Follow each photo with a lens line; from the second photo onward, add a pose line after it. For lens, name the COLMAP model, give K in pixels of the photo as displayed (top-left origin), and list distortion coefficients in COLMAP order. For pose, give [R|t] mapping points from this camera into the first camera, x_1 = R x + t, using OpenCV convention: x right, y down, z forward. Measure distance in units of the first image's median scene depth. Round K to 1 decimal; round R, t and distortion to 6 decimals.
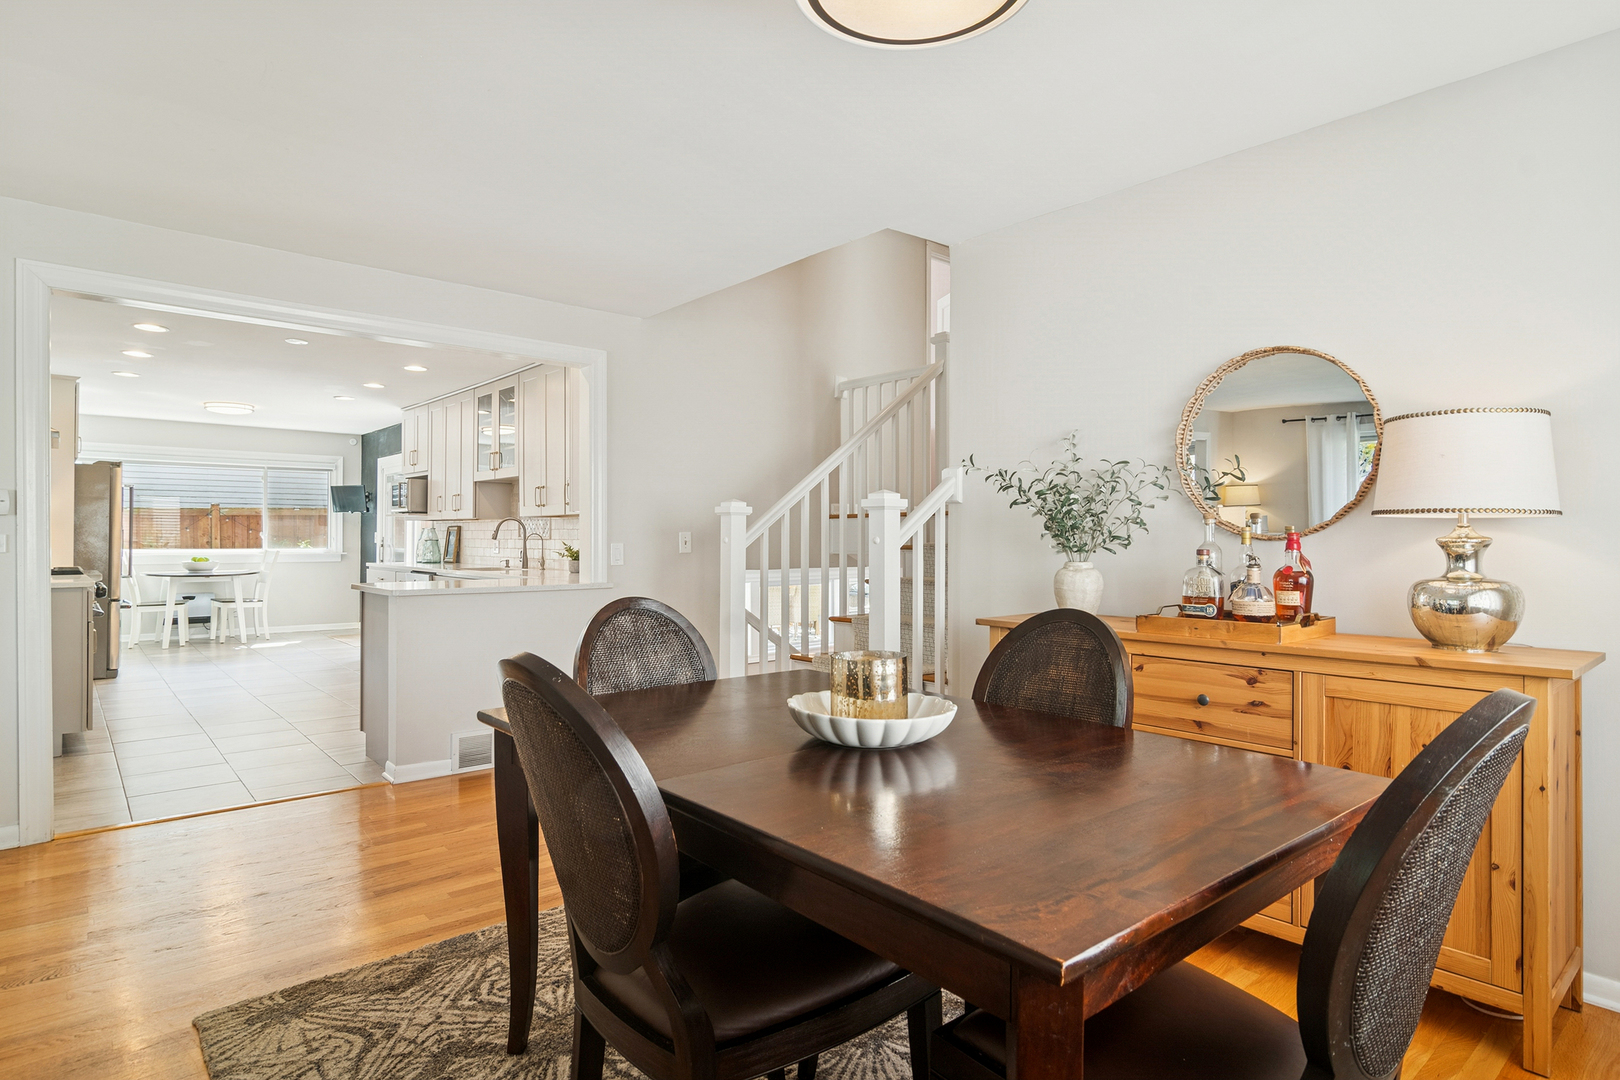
lens RADIAL K [[868.5, 0, 812.1], [0, 868.5, 531.9], [0, 0, 1]] dist [0.001257, -0.000538]
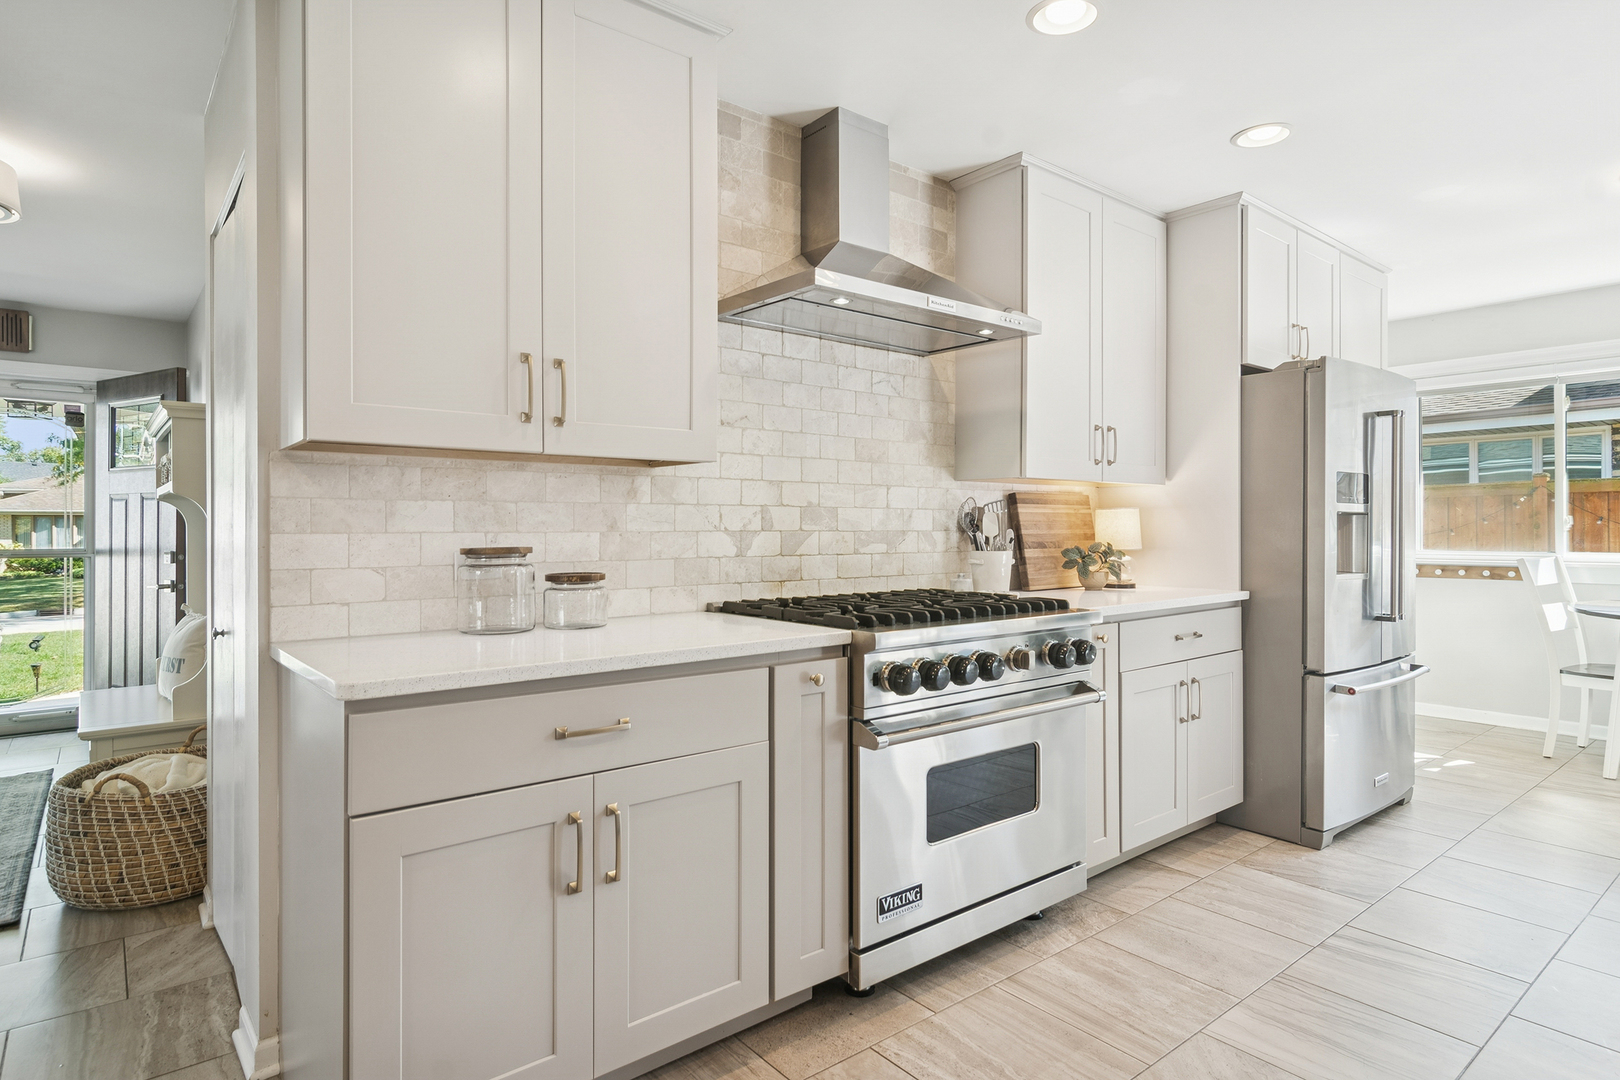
lens RADIAL K [[878.1, 0, 808.0], [0, 878.1, 523.1], [0, 0, 1]] dist [-0.001248, -0.000324]
pose [[-0.039190, -0.005833, -0.999215, -0.295359], [0.007324, 0.999954, -0.006125, 0.003251], [0.999205, -0.007558, -0.039145, 0.647650]]
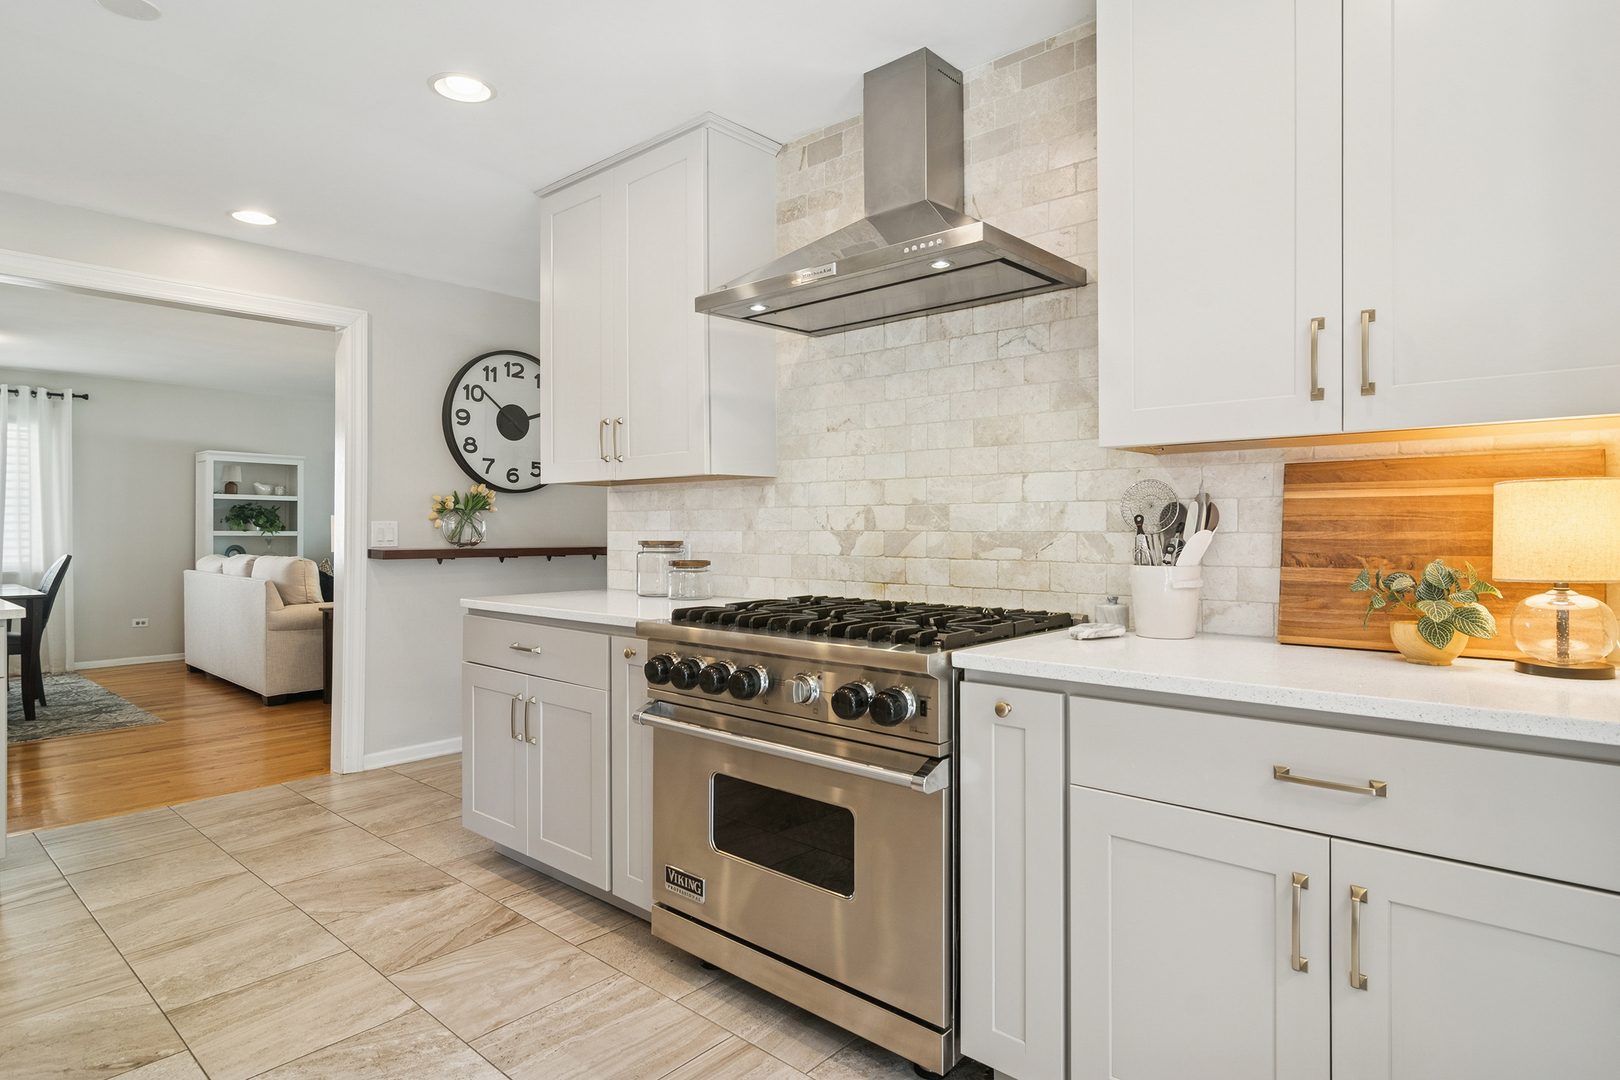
lens RADIAL K [[888.7, 0, 803.9], [0, 888.7, 527.4], [0, 0, 1]] dist [-0.001391, 0.001853]
pose [[-0.992701, 0.000323, -0.120599, -0.554934], [0.001206, 0.999973, -0.007244, 0.005125], [0.120593, -0.007336, -0.992675, 0.938124]]
